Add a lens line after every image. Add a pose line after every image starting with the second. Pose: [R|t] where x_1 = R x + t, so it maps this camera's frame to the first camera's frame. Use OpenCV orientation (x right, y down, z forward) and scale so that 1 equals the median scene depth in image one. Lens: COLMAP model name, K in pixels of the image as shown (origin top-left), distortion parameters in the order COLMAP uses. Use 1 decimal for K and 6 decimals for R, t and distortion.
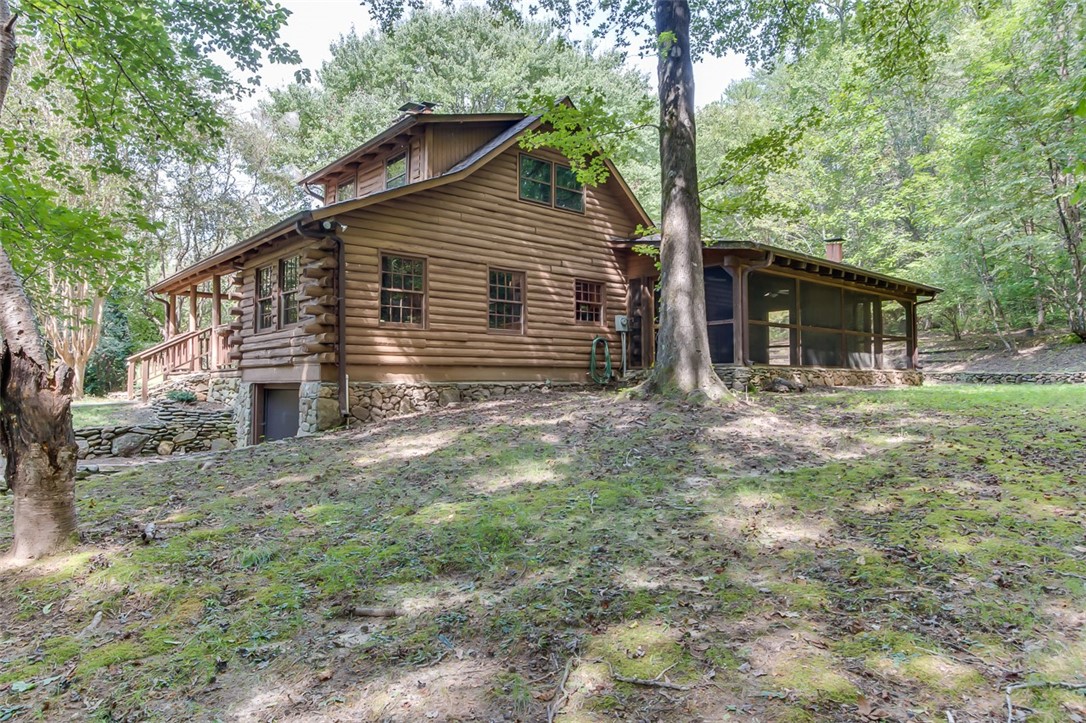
lens RADIAL K [[715.6, 0, 543.7], [0, 715.6, 360.3], [0, 0, 1]] dist [-0.005507, 0.000951]
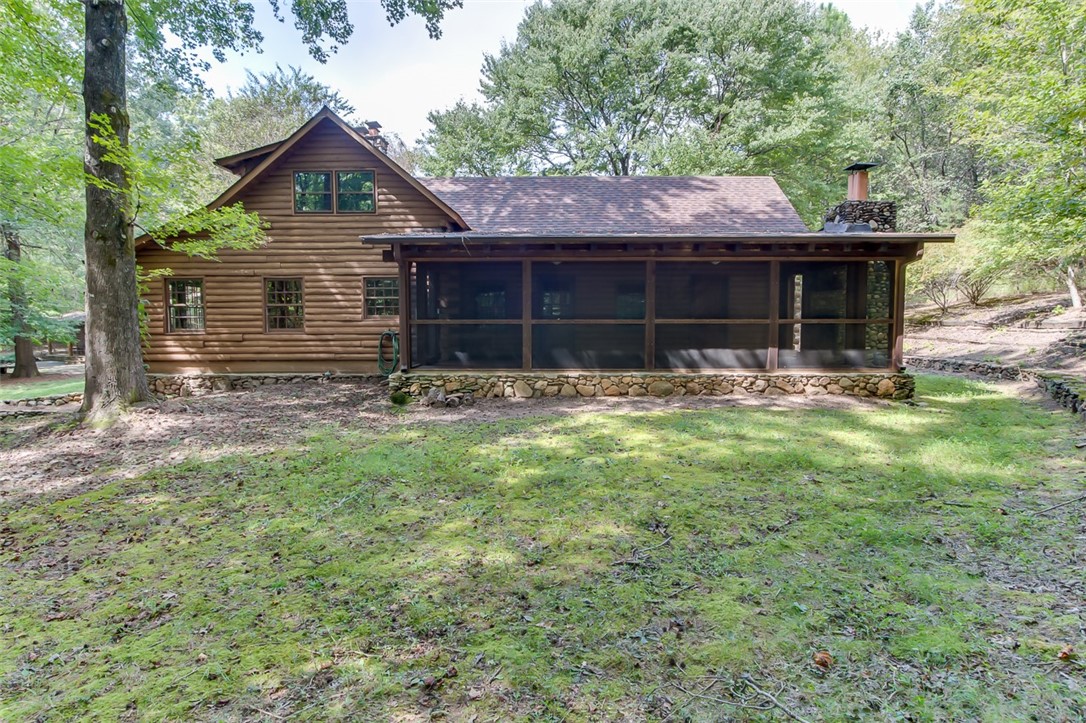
lens RADIAL K [[601.6, 0, 542.9], [0, 601.6, 361.5], [0, 0, 1]] dist [0.002179, 0.000219]
pose [[0.718703, 0.053213, -0.693278, 0.922592], [0.026104, 0.994299, 0.103380, -0.079477], [0.694827, -0.092397, 0.713217, 0.568099]]
